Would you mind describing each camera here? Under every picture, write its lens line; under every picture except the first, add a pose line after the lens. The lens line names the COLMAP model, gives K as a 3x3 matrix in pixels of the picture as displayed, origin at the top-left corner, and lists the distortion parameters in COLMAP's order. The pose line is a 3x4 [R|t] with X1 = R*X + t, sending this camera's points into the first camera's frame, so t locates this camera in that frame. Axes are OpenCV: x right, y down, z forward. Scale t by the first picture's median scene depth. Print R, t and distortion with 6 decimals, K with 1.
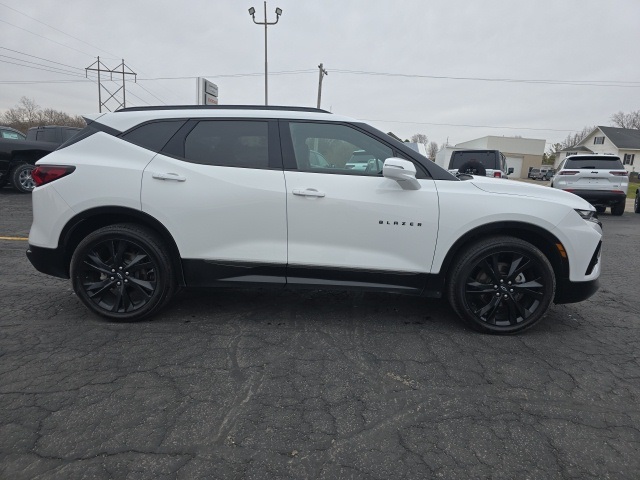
lens RADIAL K [[445.0, 0, 321.1], [0, 445.0, 243.0], [0, 0, 1]] dist [0.021903, -0.009541]
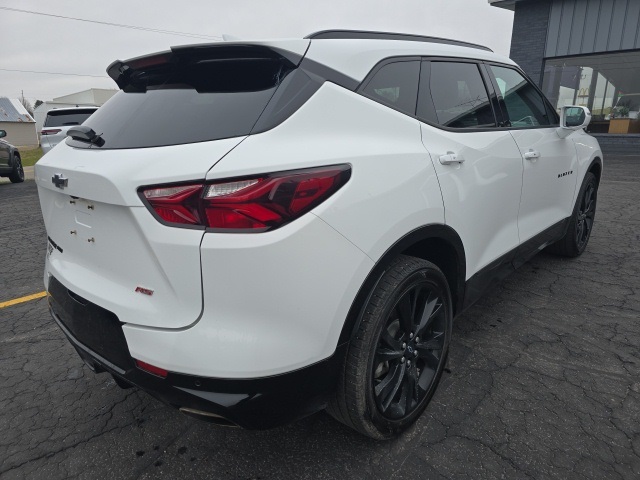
lens RADIAL K [[445.0, 0, 319.6], [0, 445.0, 238.8], [0, 0, 1]] dist [0.021903, -0.009541]
pose [[0.636812, -0.260411, 0.725711, -0.913277], [0.189449, 0.965229, 0.180117, -0.184996], [-0.747382, 0.022785, 0.664004, 0.736469]]
